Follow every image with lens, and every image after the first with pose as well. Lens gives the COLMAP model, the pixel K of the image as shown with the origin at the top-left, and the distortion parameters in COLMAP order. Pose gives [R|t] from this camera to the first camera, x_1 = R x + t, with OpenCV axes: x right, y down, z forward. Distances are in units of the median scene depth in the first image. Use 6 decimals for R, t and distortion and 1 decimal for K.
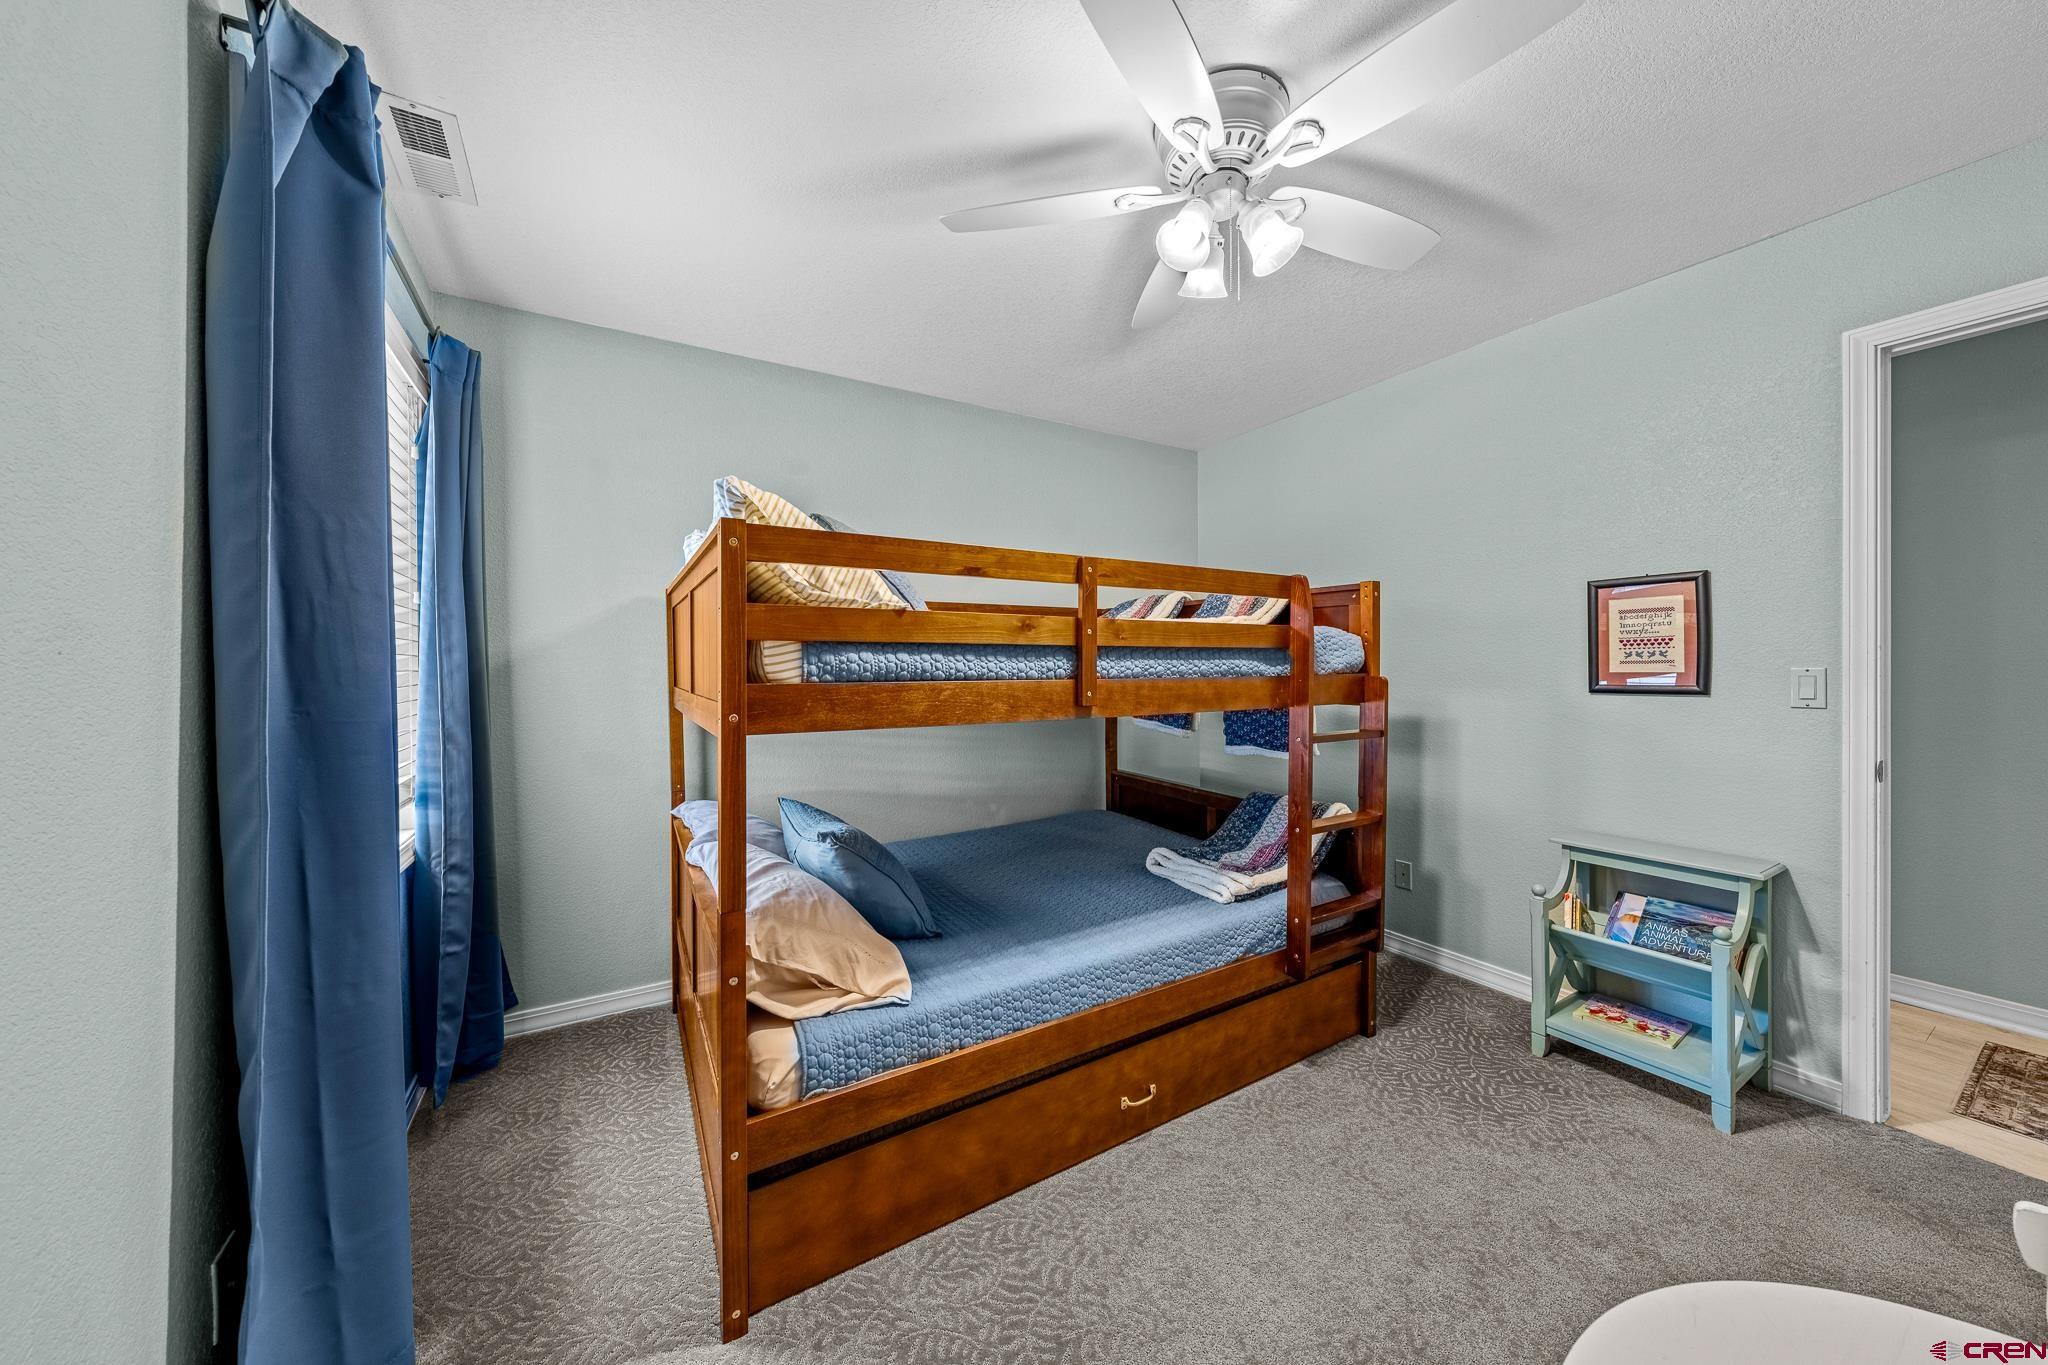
lens RADIAL K [[702.0, 0, 1024.6], [0, 702.0, 665.3], [0, 0, 1]] dist [0.000573, 0.000055]
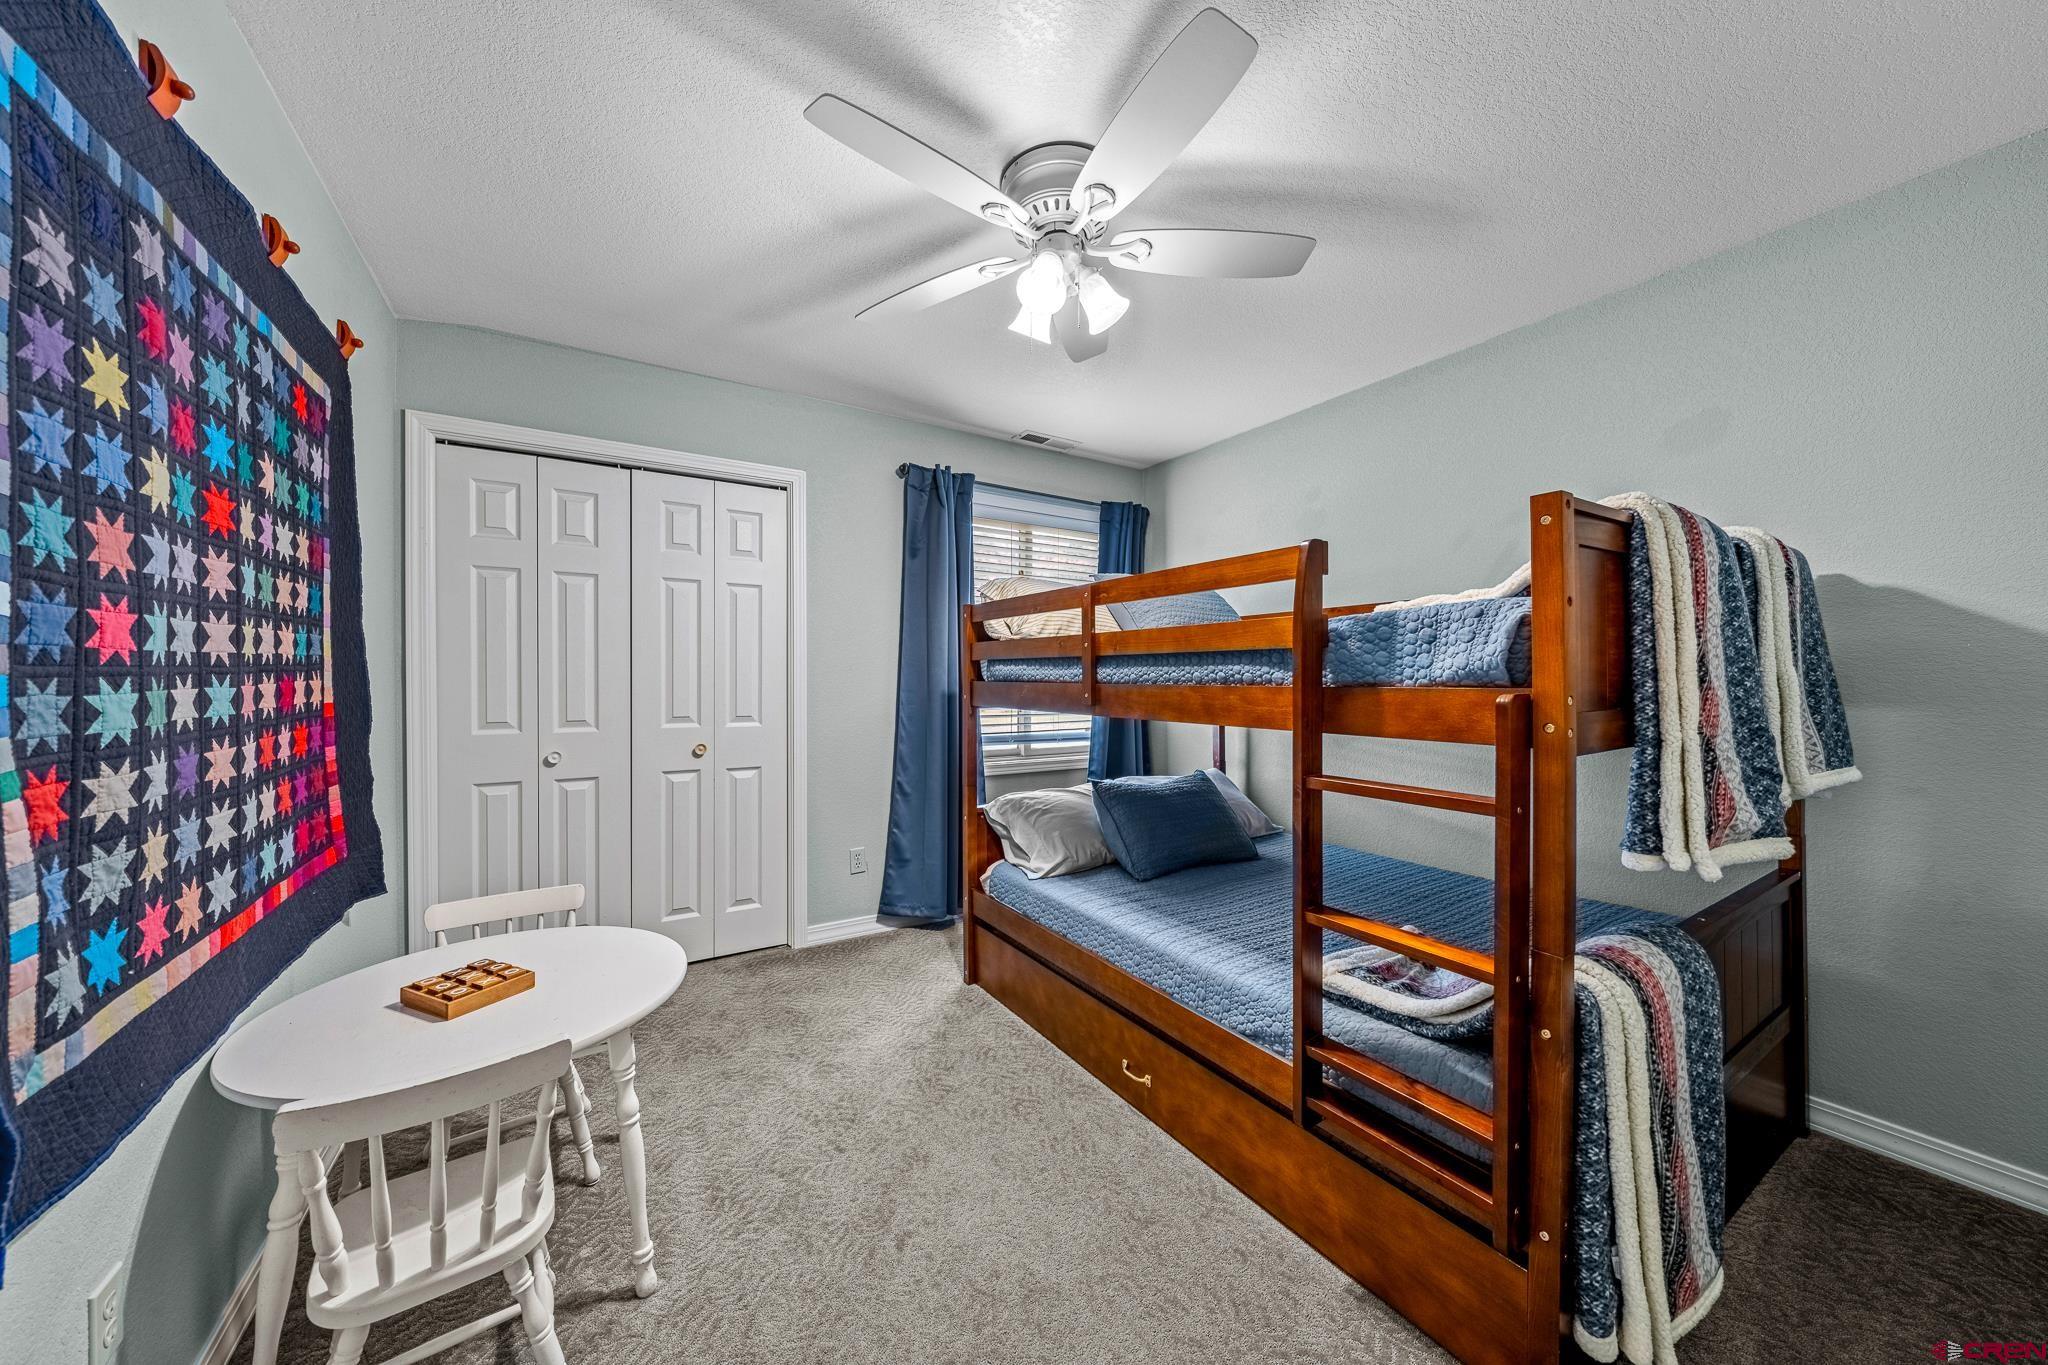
lens RADIAL K [[702.6, 0, 1024.0], [0, 702.6, 682.5], [0, 0, 1]] dist [-0.000390, -0.000062]
pose [[0.014292, 0.012843, -0.999815, 1.409930], [-0.000724, 0.999917, 0.012834, 0.002773], [0.999898, 0.000540, 0.014300, 0.936973]]
